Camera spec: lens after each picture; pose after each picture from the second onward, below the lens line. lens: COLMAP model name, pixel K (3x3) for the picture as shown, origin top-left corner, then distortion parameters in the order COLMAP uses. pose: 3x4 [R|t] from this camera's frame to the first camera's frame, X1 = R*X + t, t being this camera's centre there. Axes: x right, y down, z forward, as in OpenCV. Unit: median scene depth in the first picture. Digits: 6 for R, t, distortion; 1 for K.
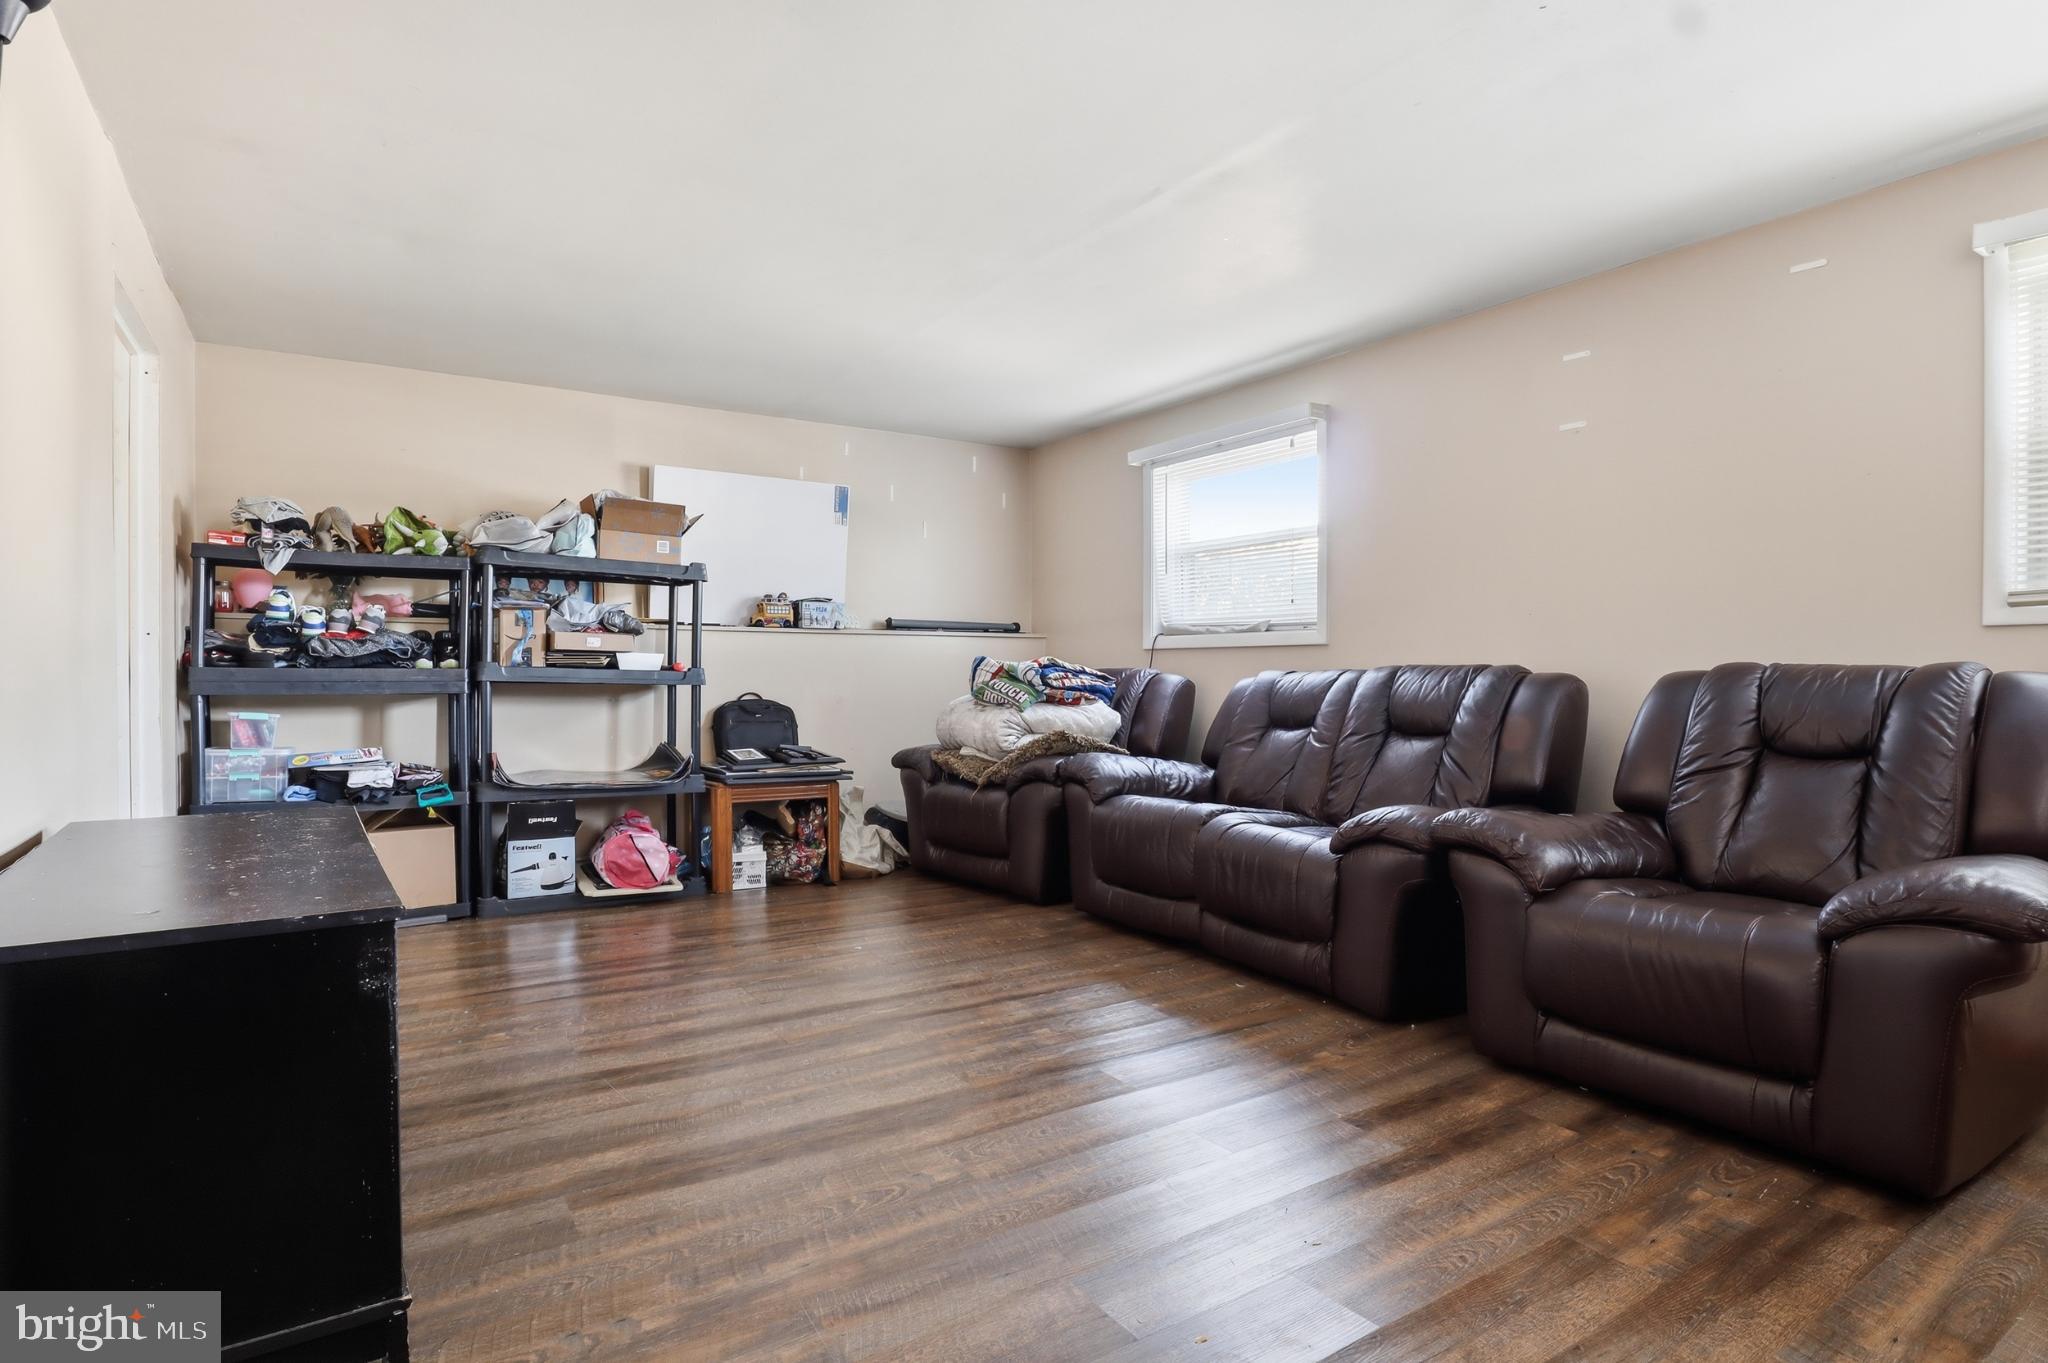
lens RADIAL K [[1060.9, 0, 1009.9], [0, 1060.9, 663.2], [0, 0, 1]] dist [-0.051137, 0.020751]
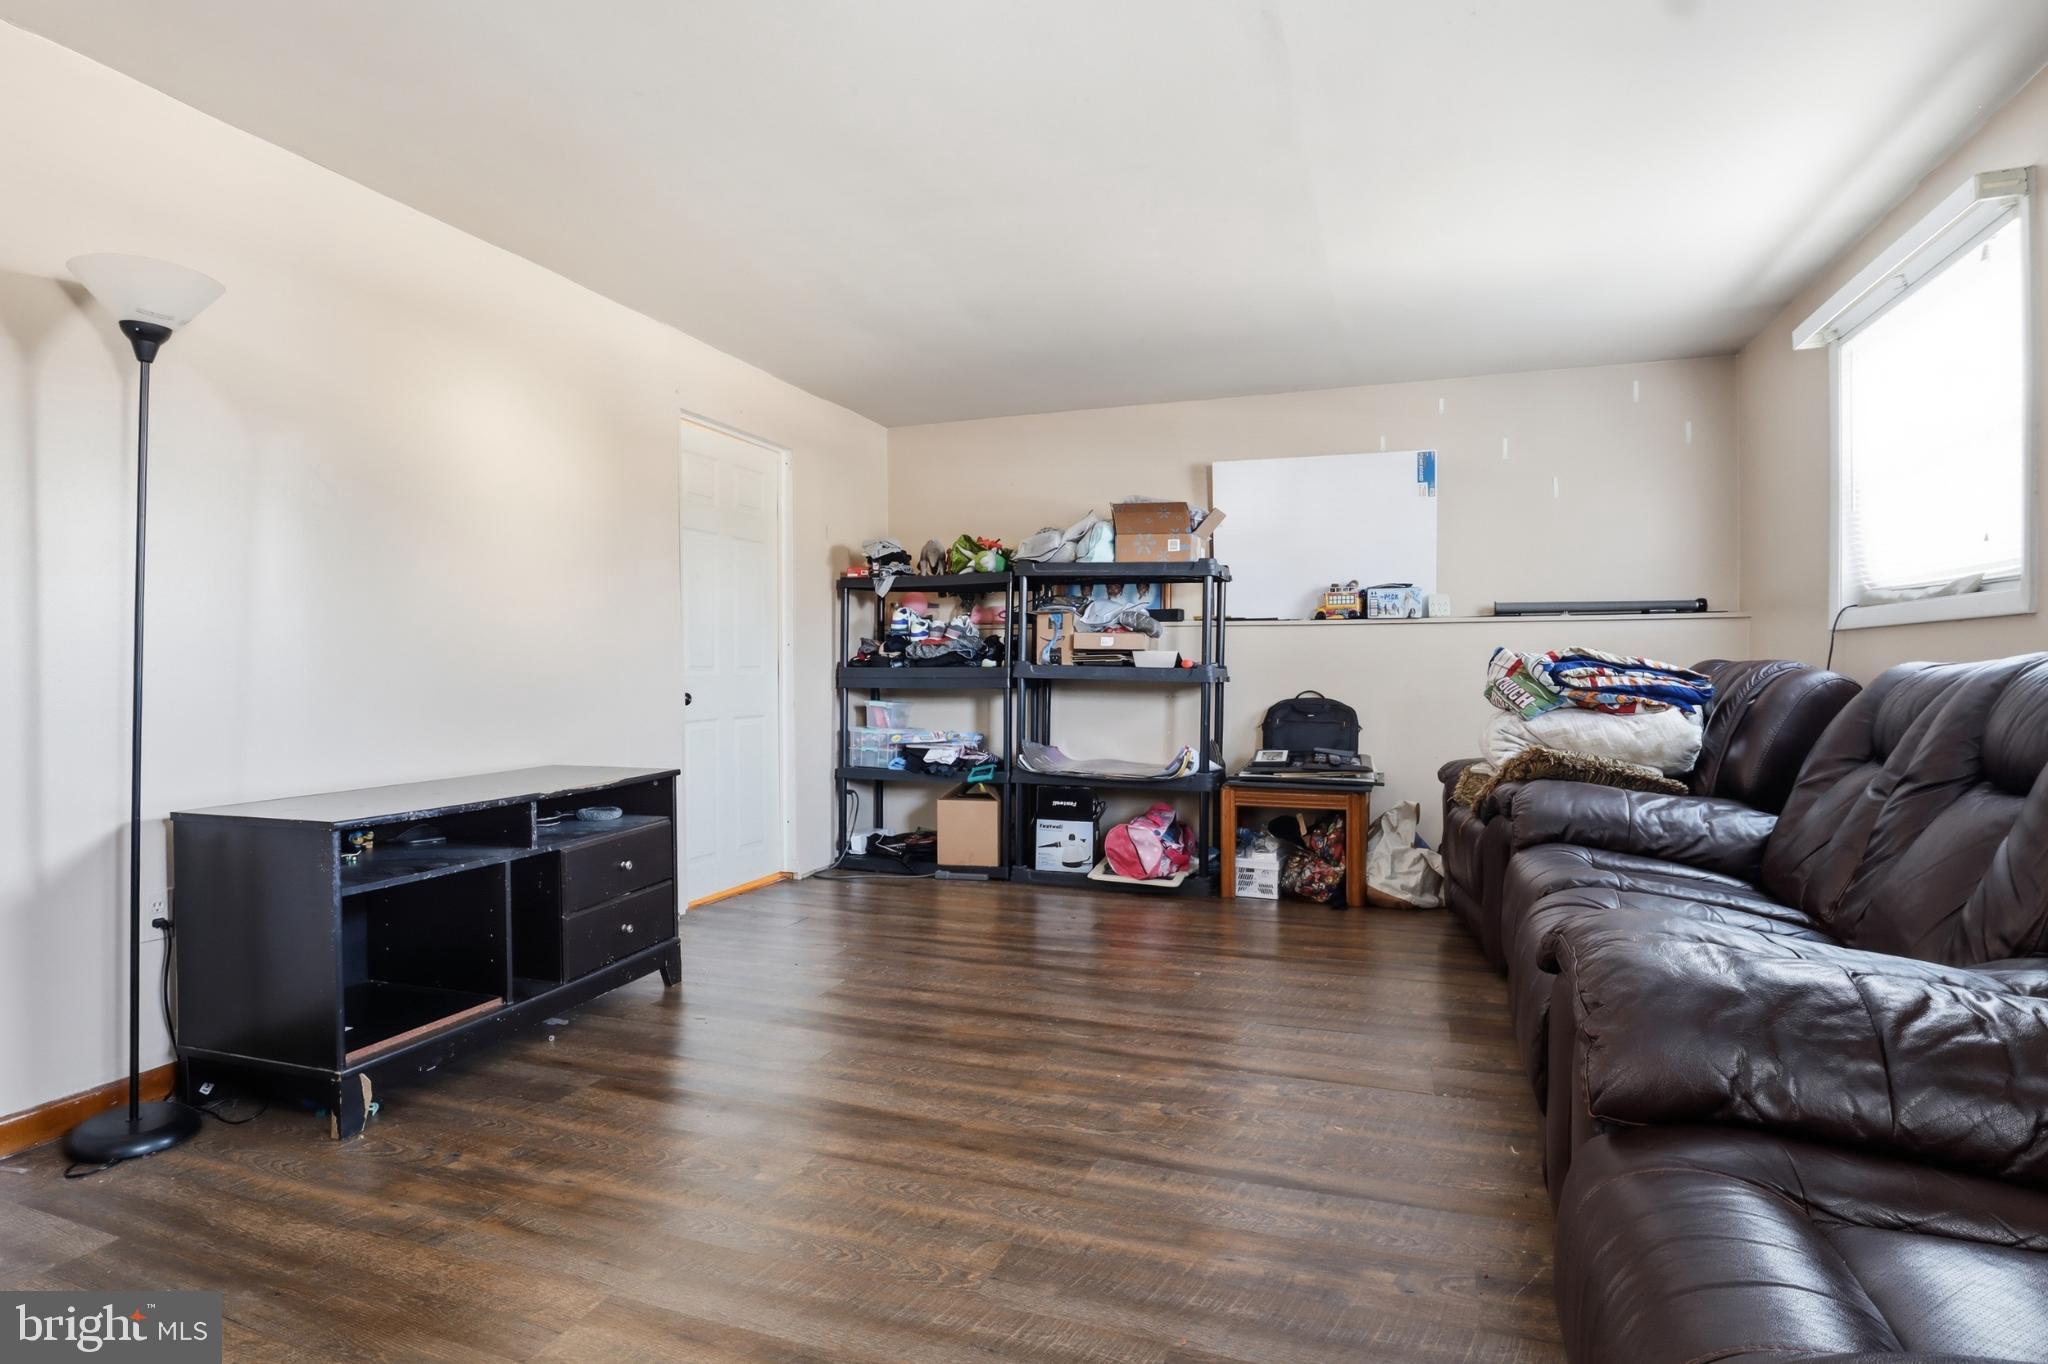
lens RADIAL K [[1060.9, 0, 1009.9], [0, 1060.9, 663.7], [0, 0, 1]] dist [-0.051137, 0.020751]
pose [[0.603646, -0.007924, -0.797213, 0.397708], [0.010849, 0.999940, -0.001724, 0.003210], [0.797178, -0.007609, 0.603696, 0.269635]]
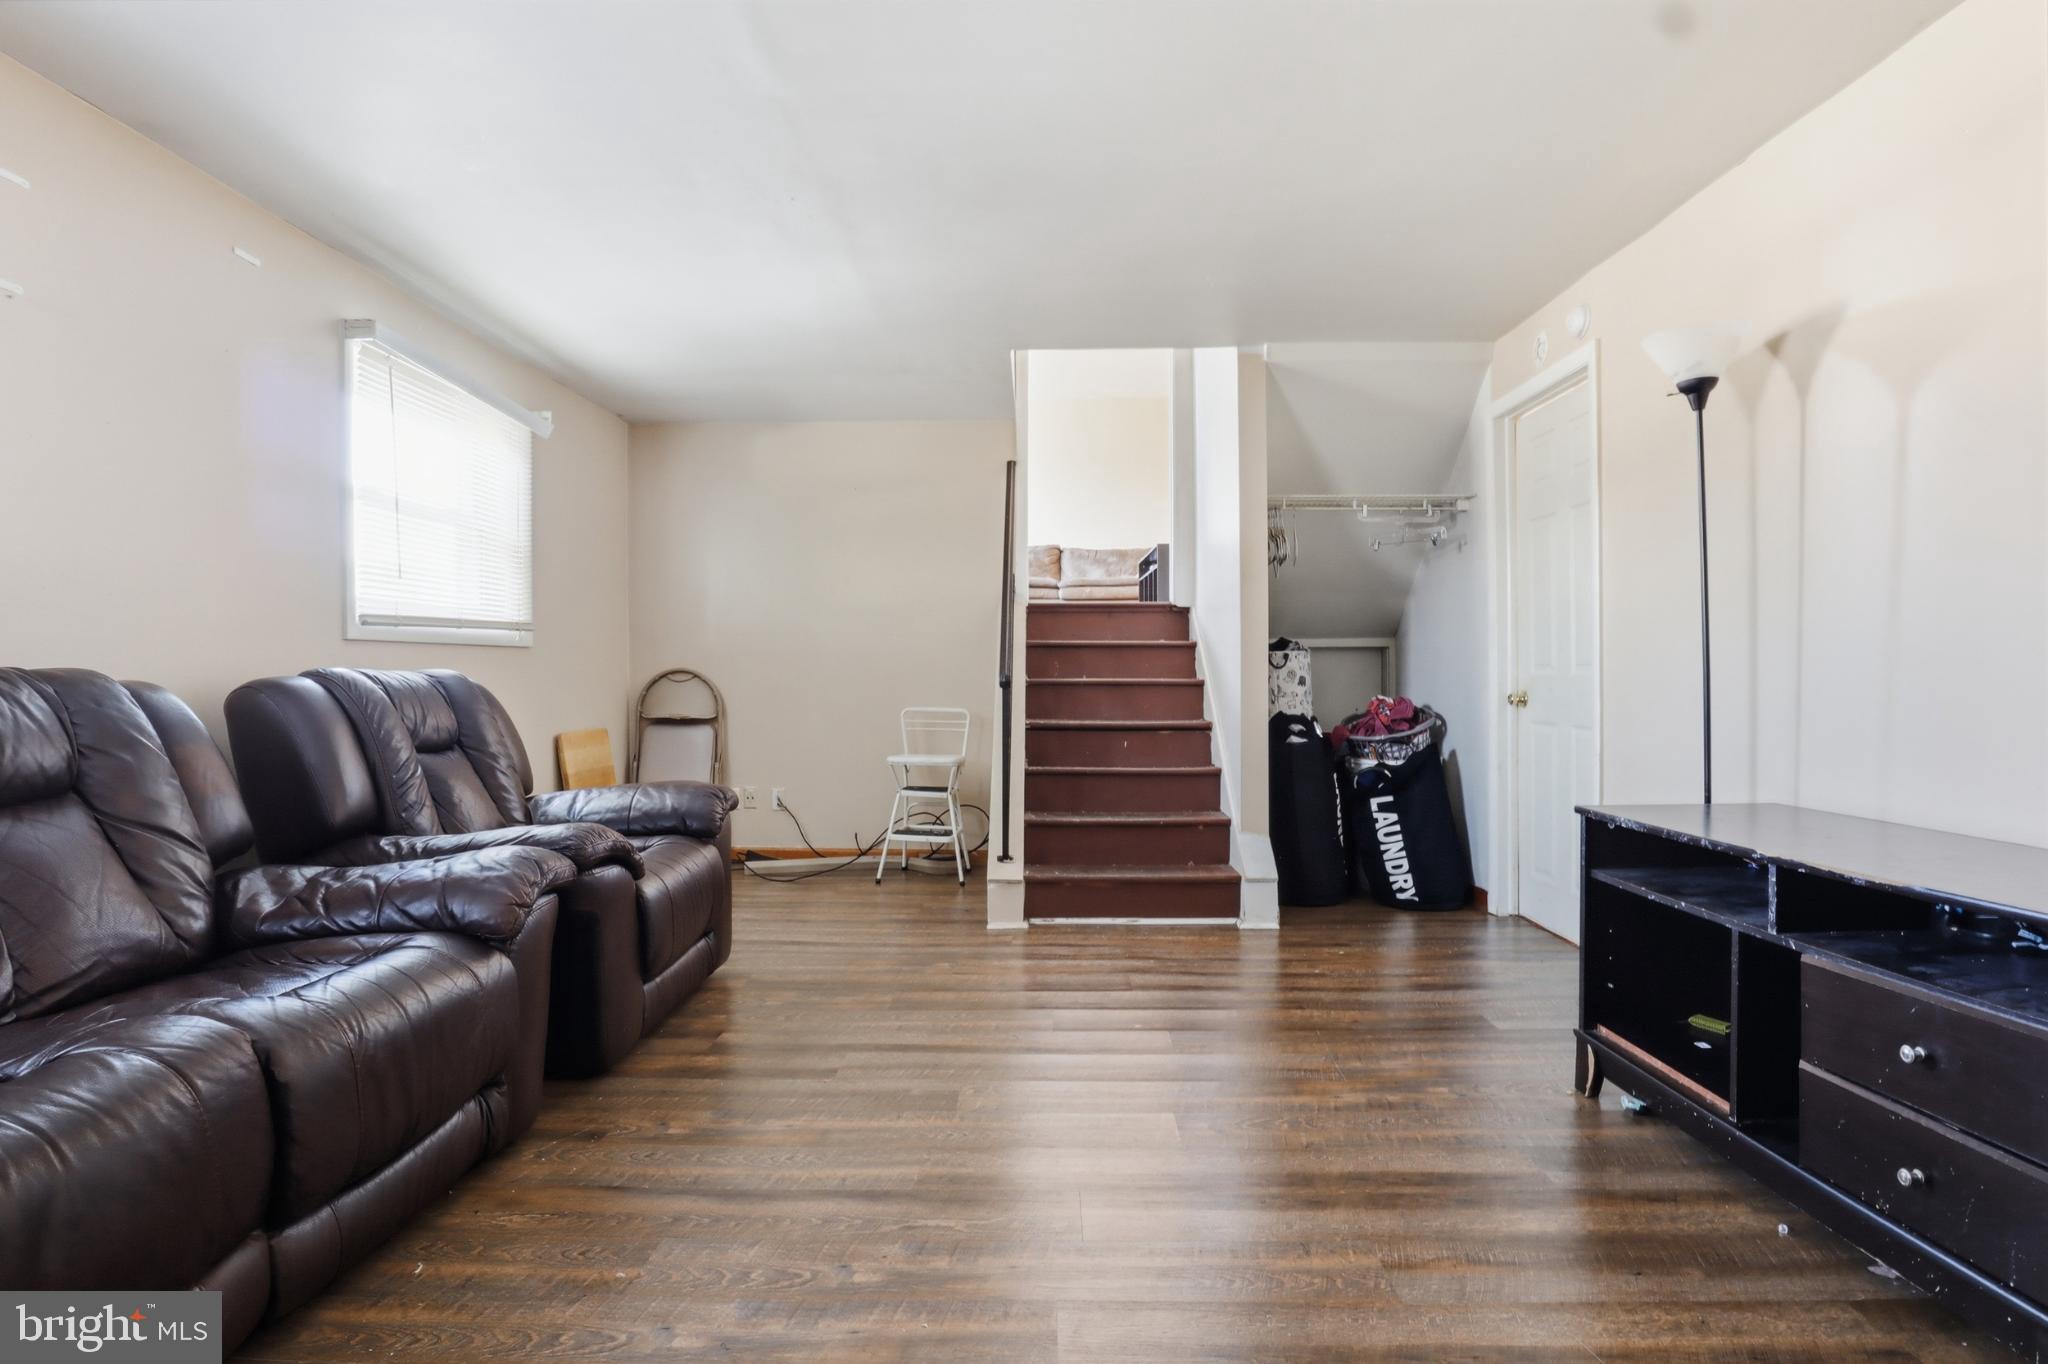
lens RADIAL K [[1052.1, 0, 1024.2], [0, 1052.1, 681.4], [0, 0, 1]] dist [-0.062165, 0.019743]
pose [[-0.835307, -0.003410, 0.549773, -0.235345], [-0.000085, 0.999982, 0.006073, 0.004080], [-0.549784, 0.005026, -0.835292, 0.924302]]
